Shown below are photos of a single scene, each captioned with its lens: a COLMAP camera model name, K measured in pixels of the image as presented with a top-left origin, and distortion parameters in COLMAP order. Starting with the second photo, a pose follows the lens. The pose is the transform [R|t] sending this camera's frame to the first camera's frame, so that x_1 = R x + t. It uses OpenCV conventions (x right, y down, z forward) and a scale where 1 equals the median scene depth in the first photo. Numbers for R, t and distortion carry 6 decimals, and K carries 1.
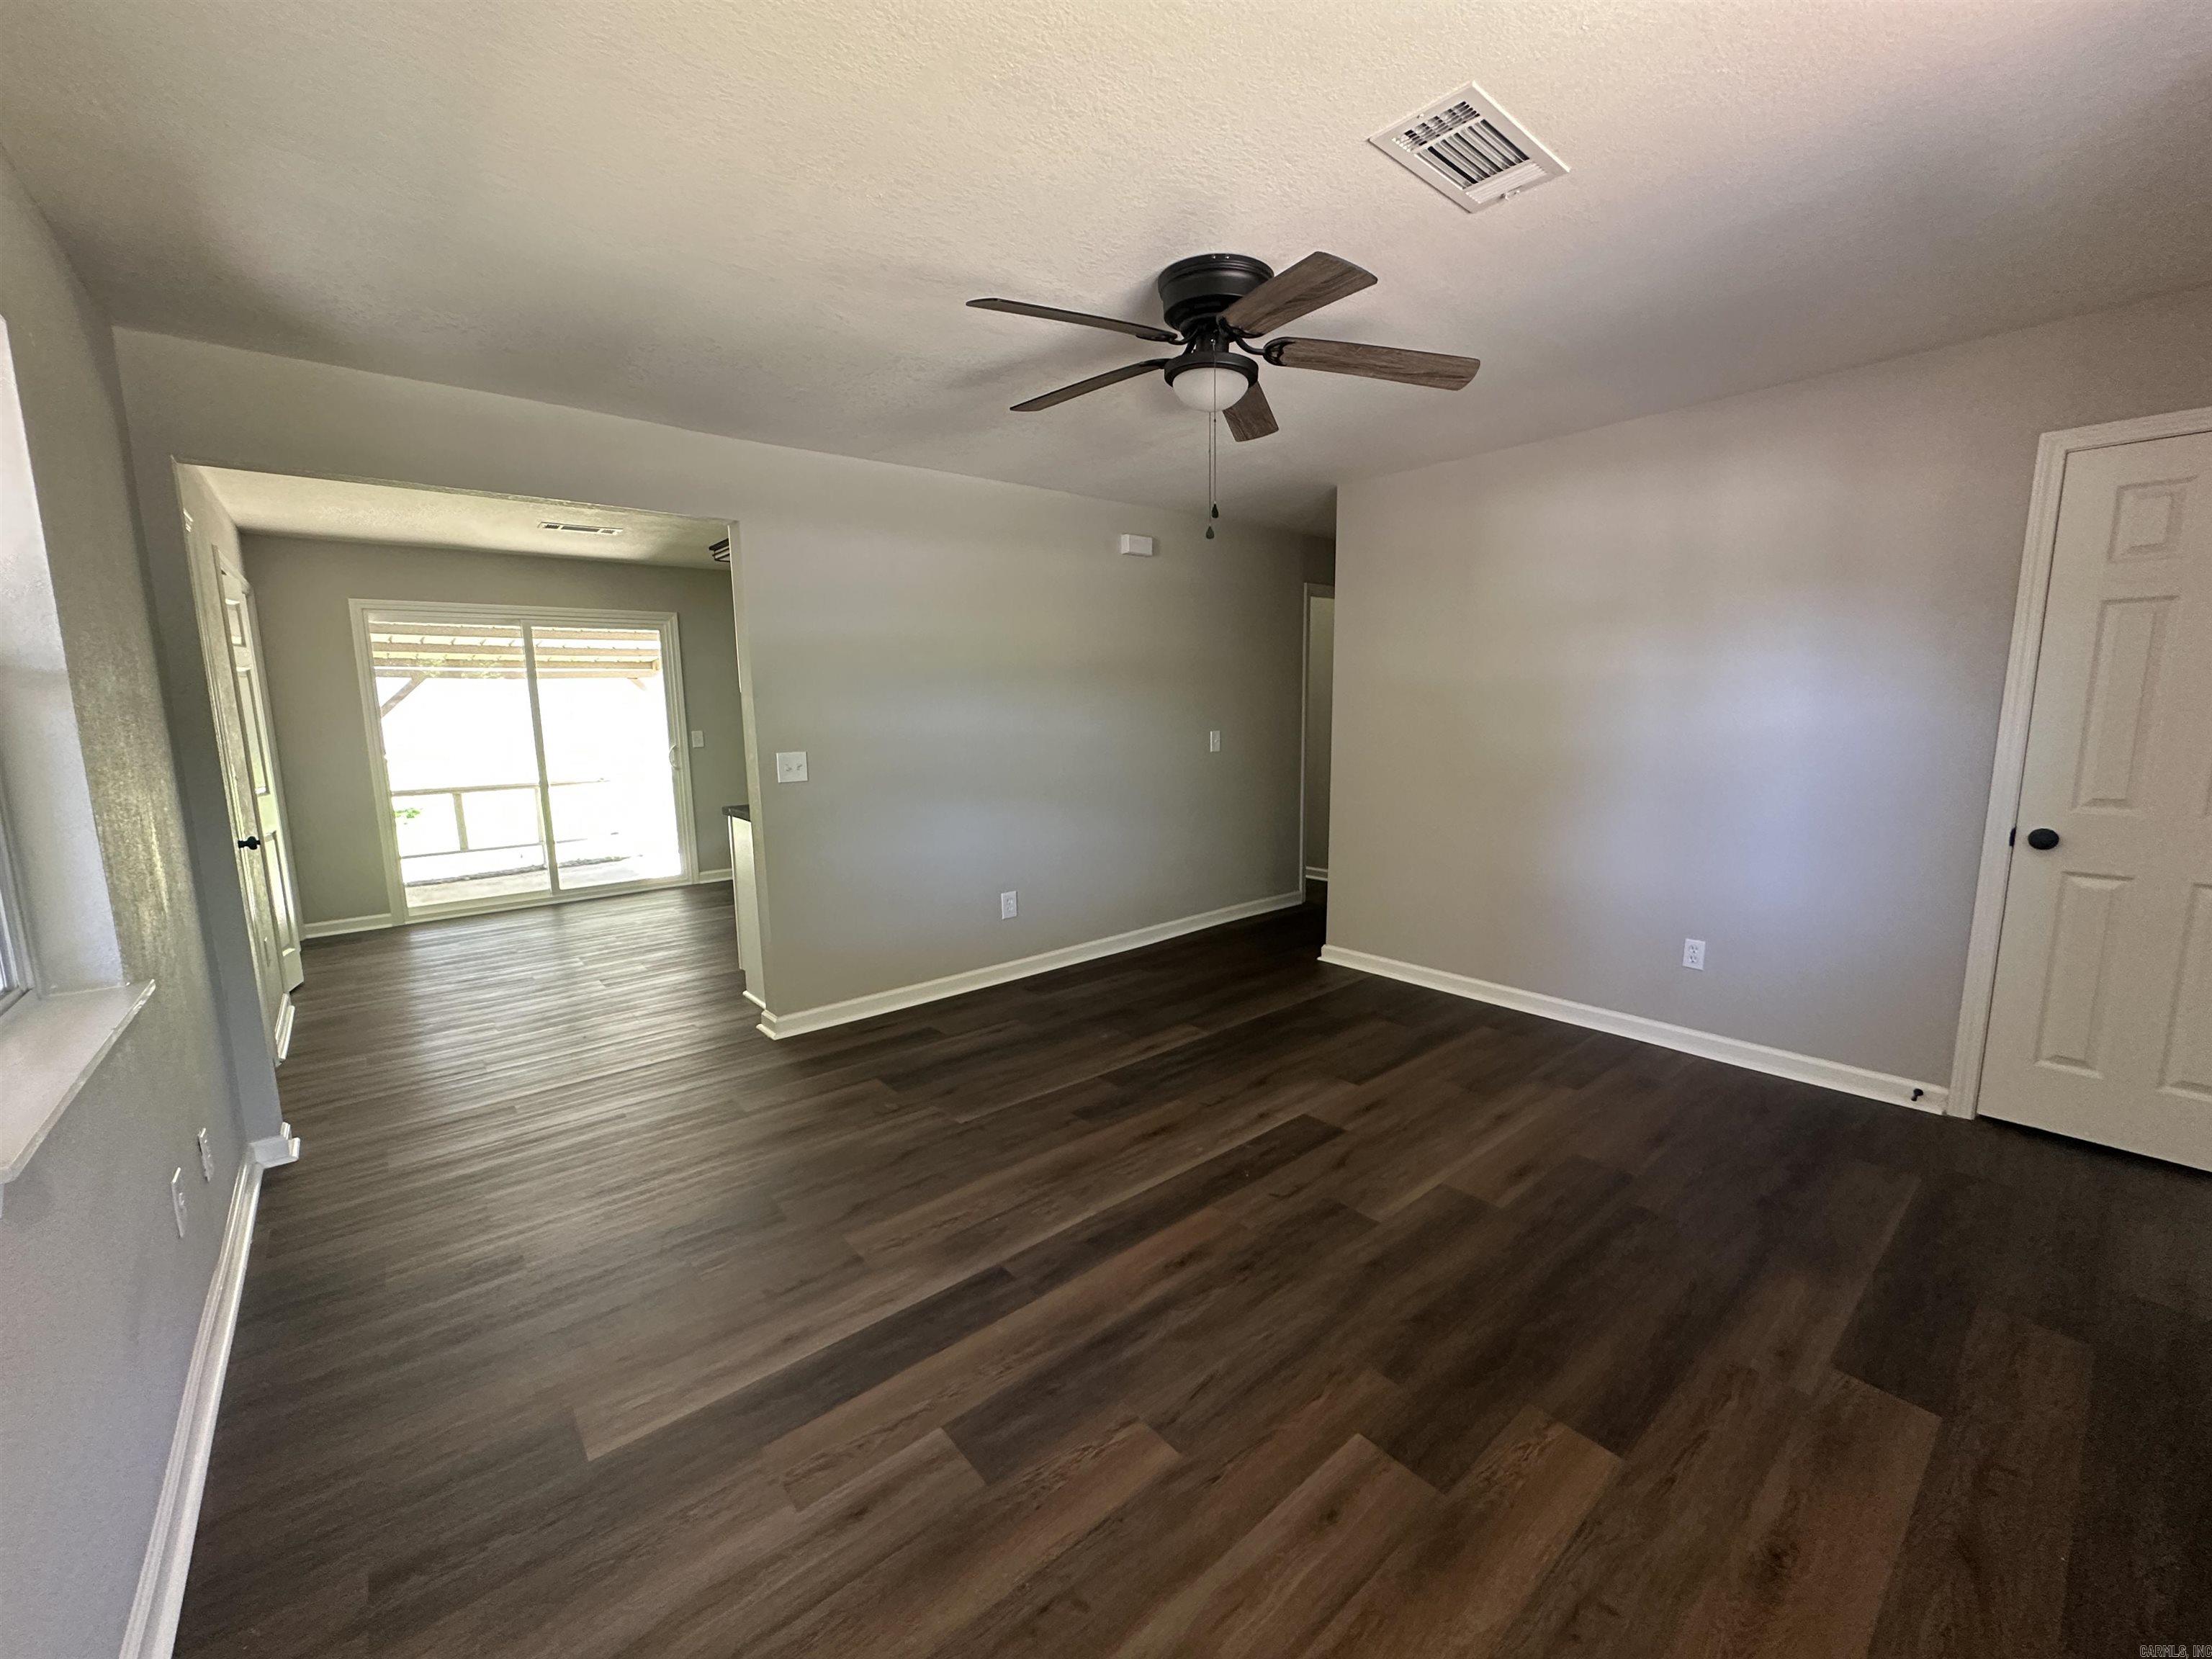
lens RADIAL K [[885.7, 0, 1108.4], [0, 885.7, 828.5], [0, 0, 1]] dist [-0.003426, -0.000131]
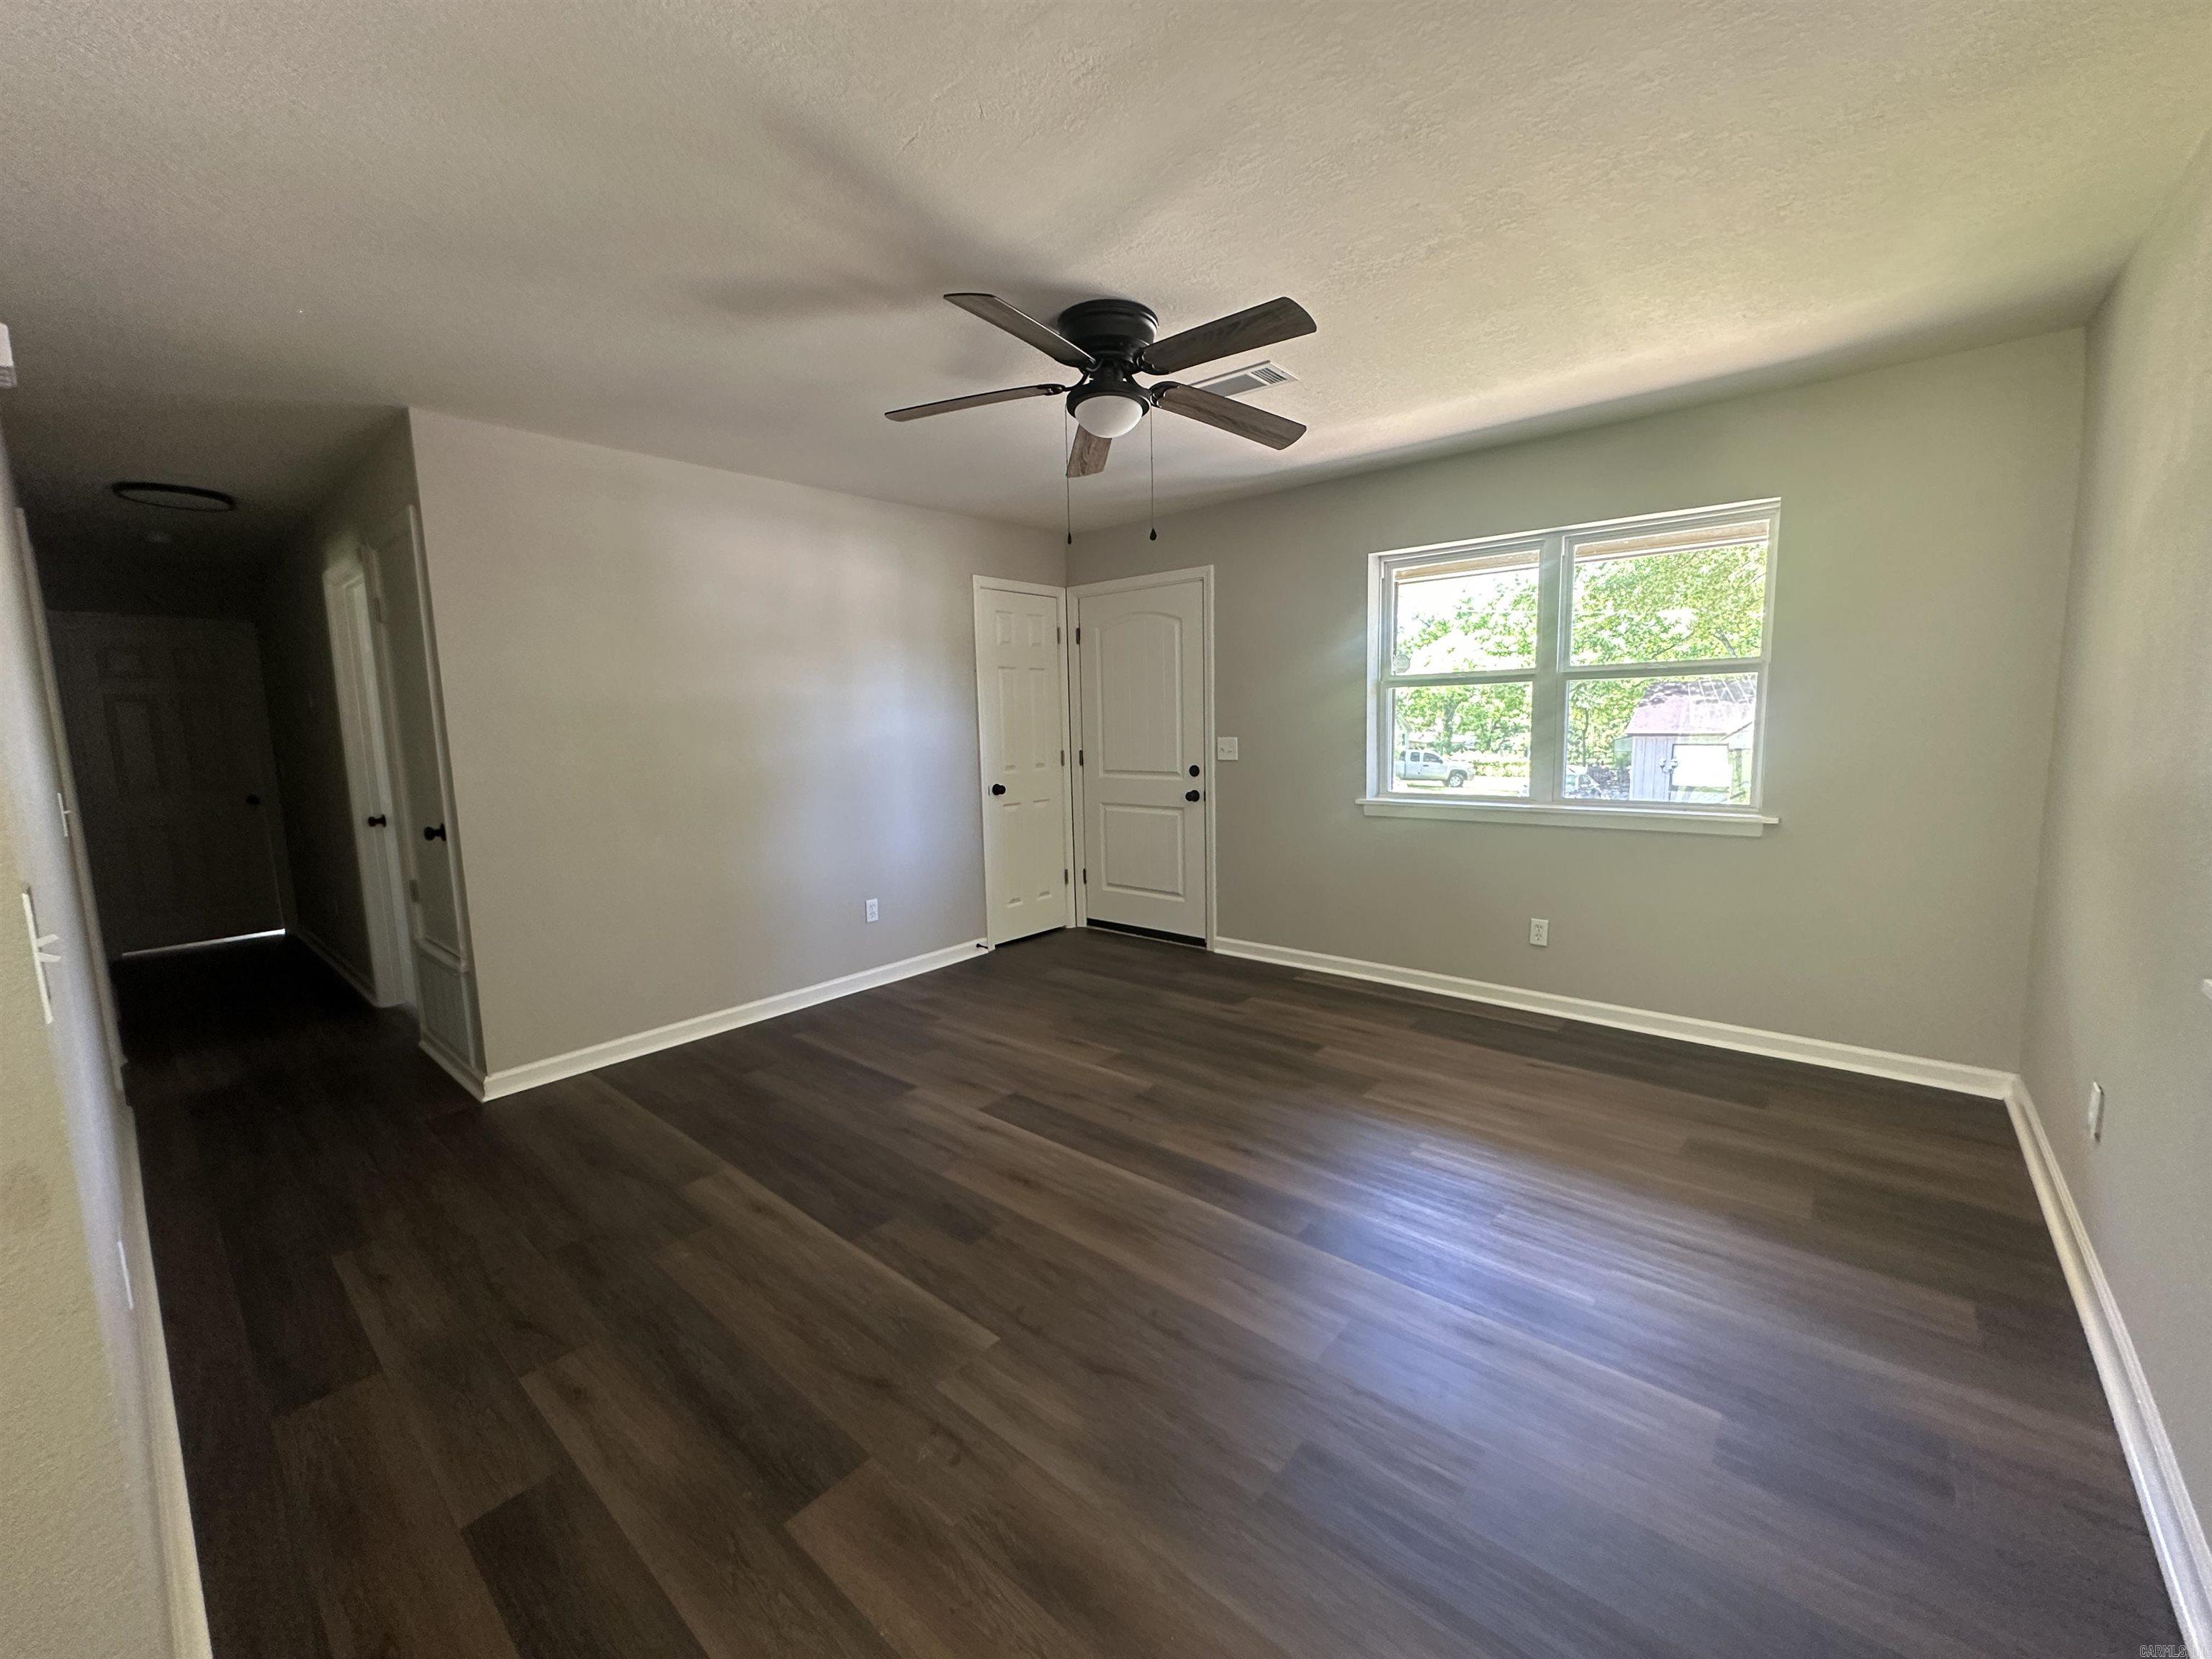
lens RADIAL K [[885.7, 0, 1108.4], [0, 885.7, 828.5], [0, 0, 1]] dist [-0.003426, -0.000131]
pose [[-0.156954, -0.109964, 0.981465, -0.792964], [0.165695, 0.976763, 0.135935, -0.115613], [-0.973607, 0.183959, -0.135087, 0.949502]]
